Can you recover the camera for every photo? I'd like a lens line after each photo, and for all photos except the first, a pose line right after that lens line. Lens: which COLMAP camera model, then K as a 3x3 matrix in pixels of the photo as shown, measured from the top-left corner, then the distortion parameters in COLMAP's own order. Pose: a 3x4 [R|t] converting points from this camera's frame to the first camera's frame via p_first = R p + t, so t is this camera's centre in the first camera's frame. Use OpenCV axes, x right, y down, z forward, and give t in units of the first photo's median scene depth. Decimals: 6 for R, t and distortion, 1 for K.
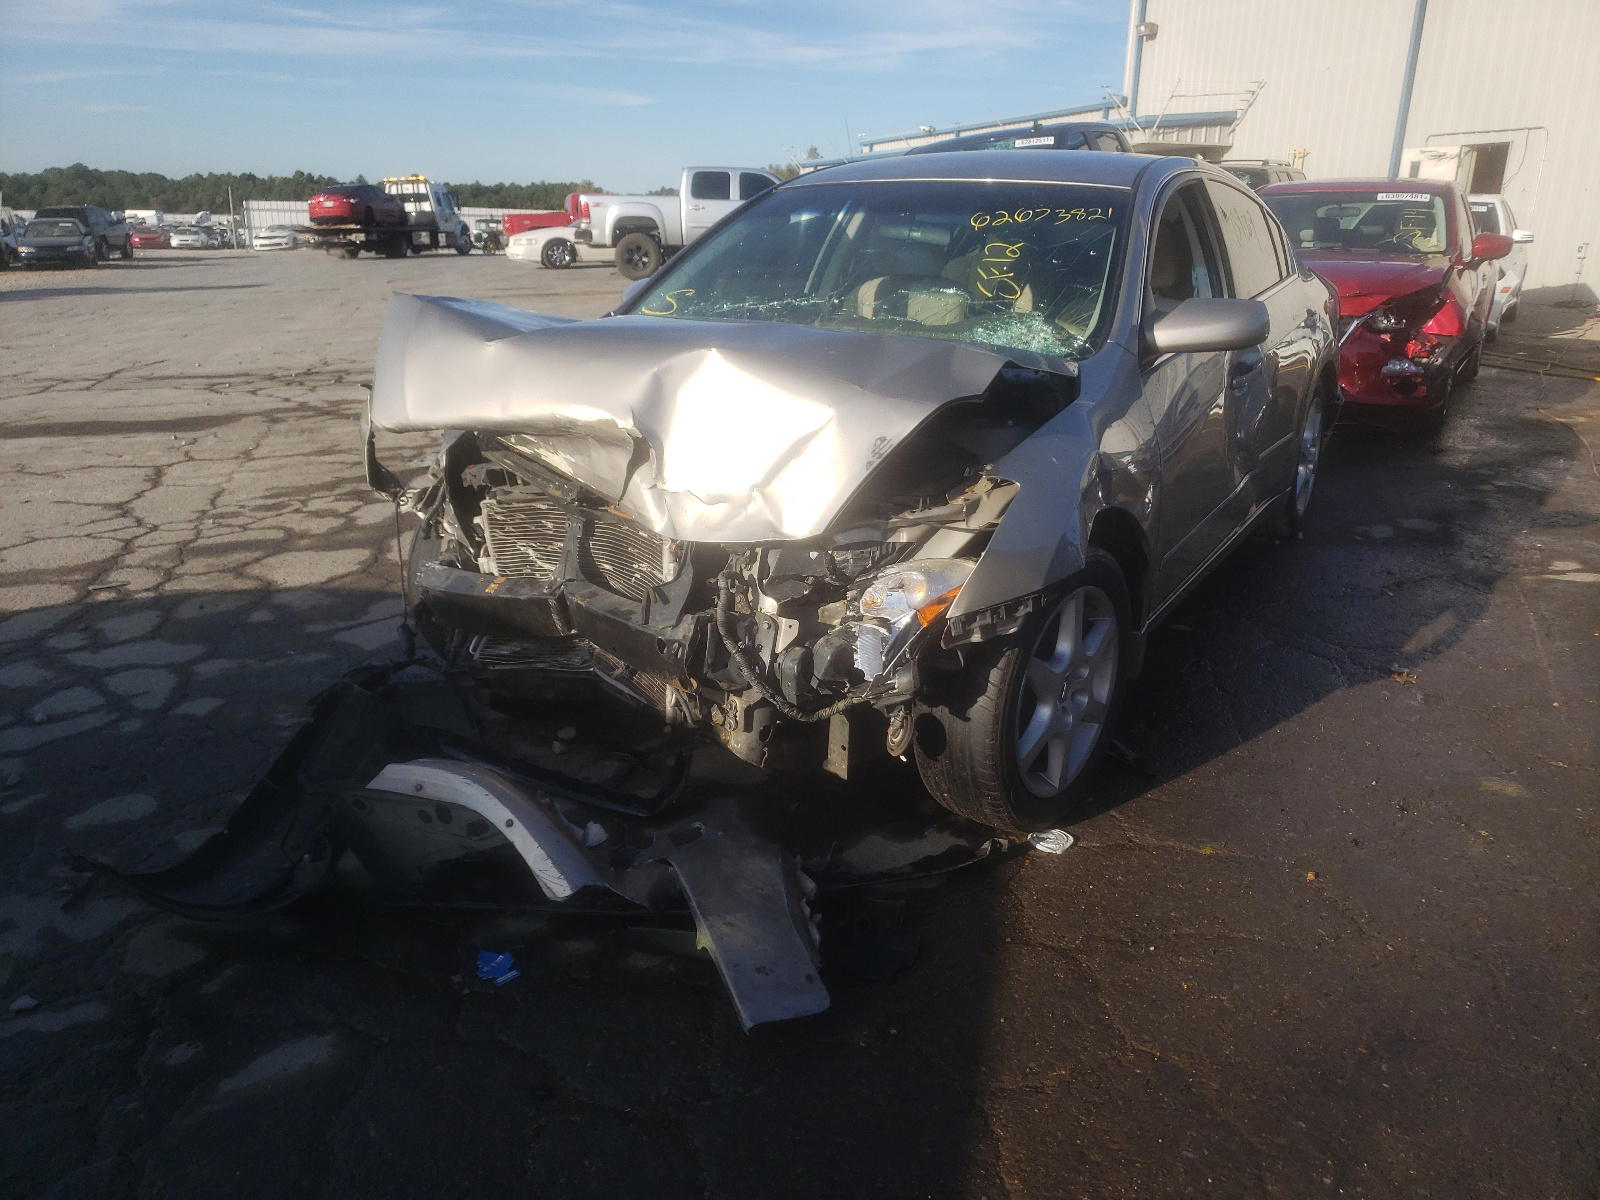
lens RADIAL K [[1305.3, 0, 806.8], [0, 1305.3, 578.4], [0, 0, 1]] dist [0.002856, -0.000779]
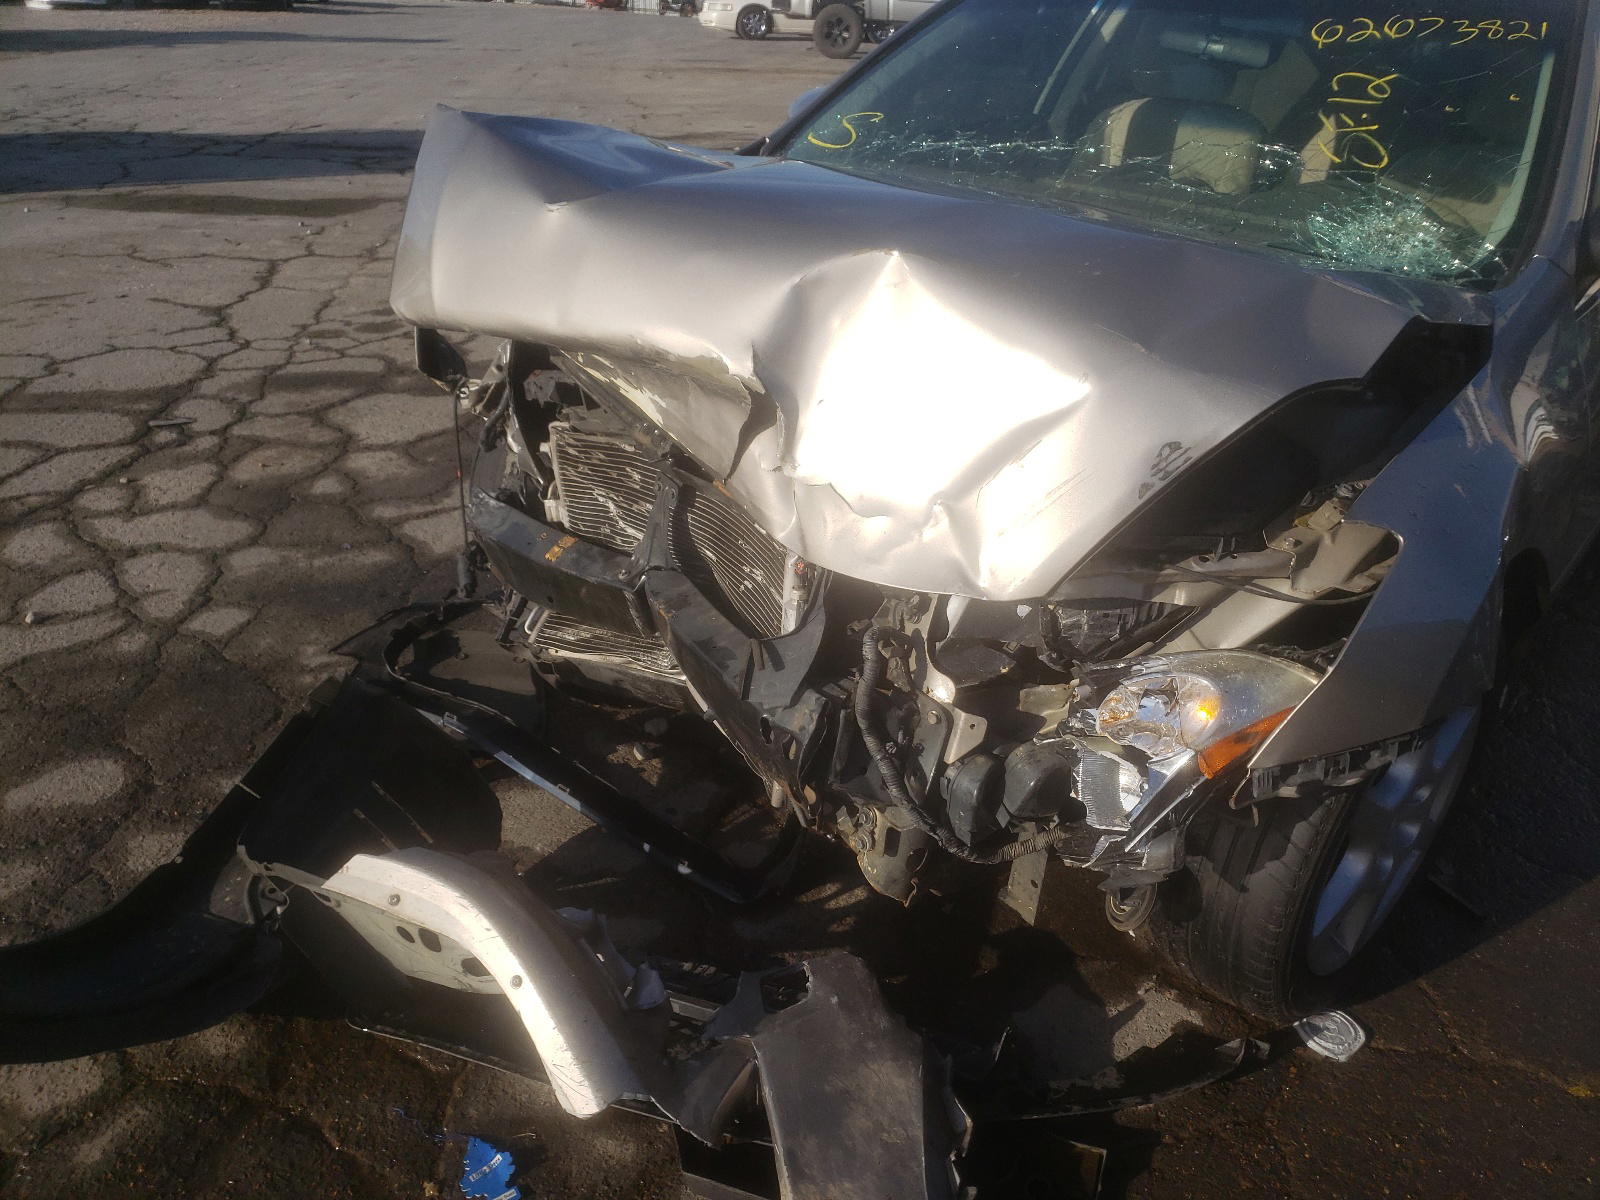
lens RADIAL K [[1305.3, 0, 806.8], [0, 1305.3, 578.4], [0, 0, 1]] dist [0.002856, -0.000779]
pose [[0.987404, 0.103335, -0.119813, -0.018769], [-0.083355, 0.983396, 0.161196, -0.101612], [0.134481, -0.149179, 0.979623, 0.313623]]
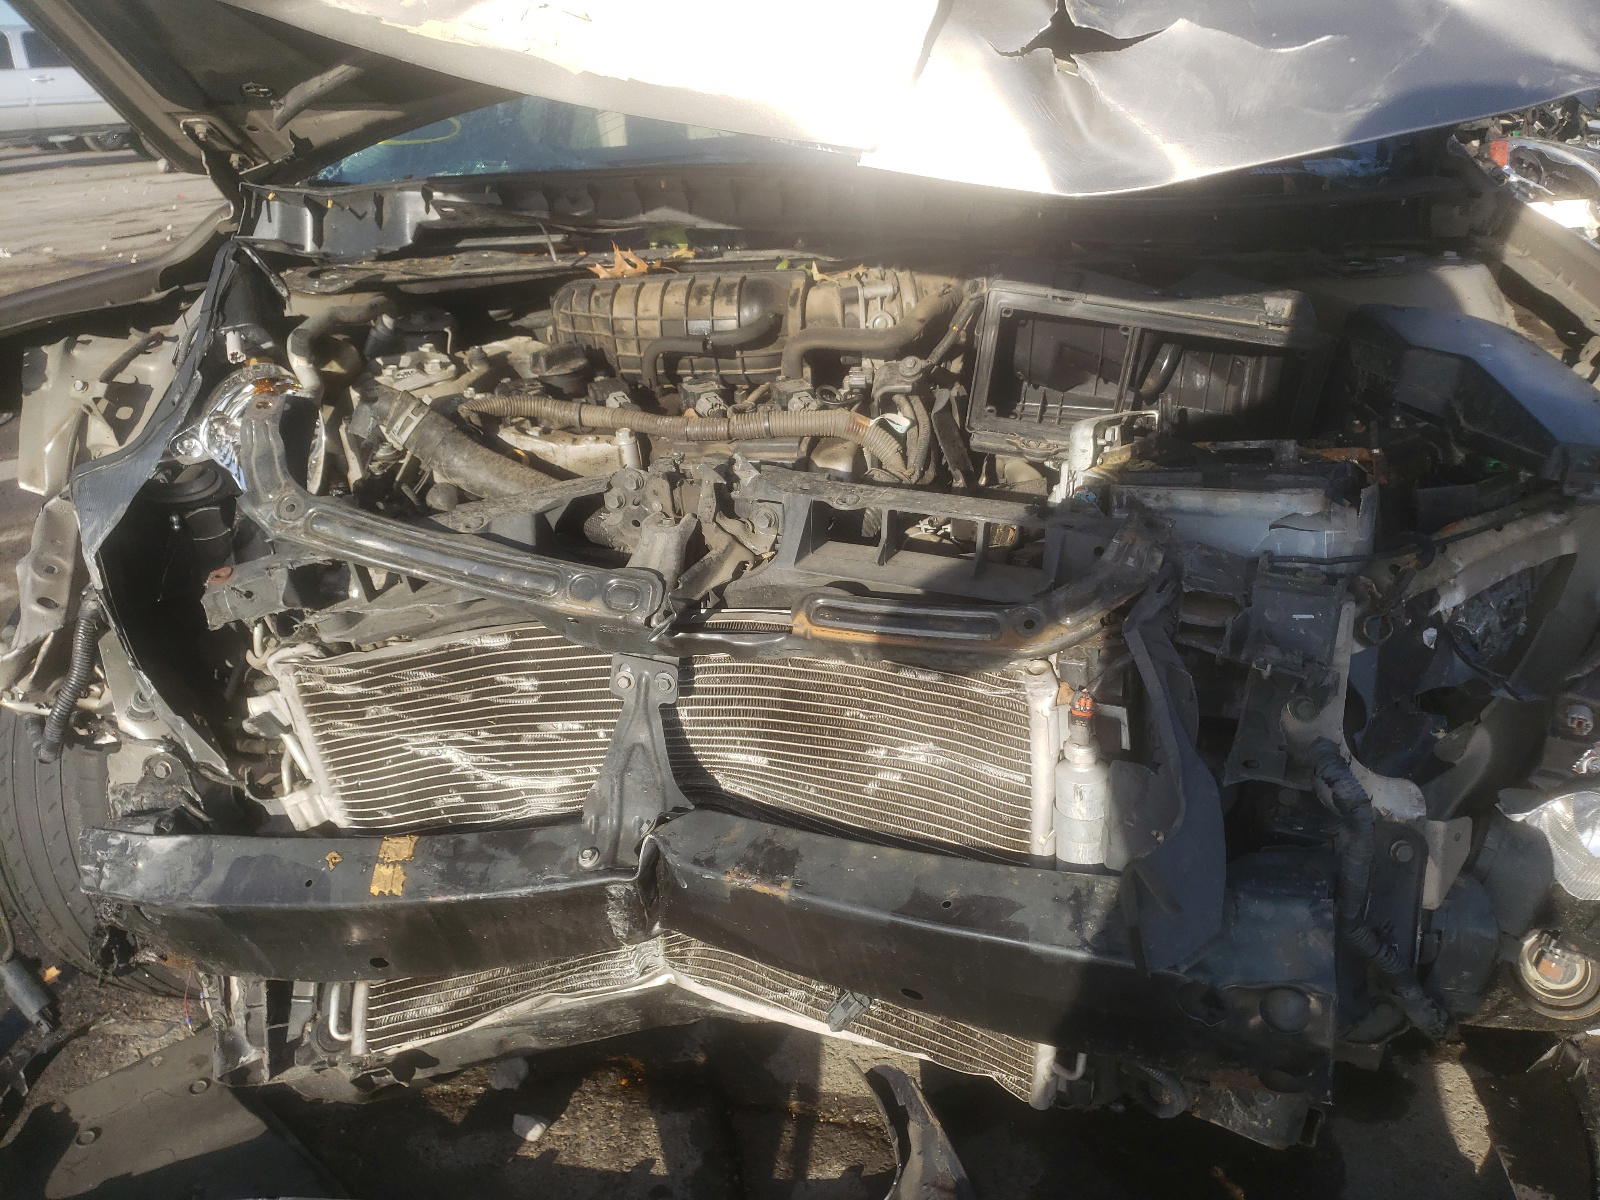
lens RADIAL K [[1305.3, 0, 806.8], [0, 1305.3, 578.4], [0, 0, 1]] dist [0.002856, -0.000779]
pose [[0.882172, -0.230606, 0.410601, -0.261317], [0.192301, 0.972293, 0.132913, -0.101072], [-0.429876, -0.038293, 0.902076, 0.592437]]
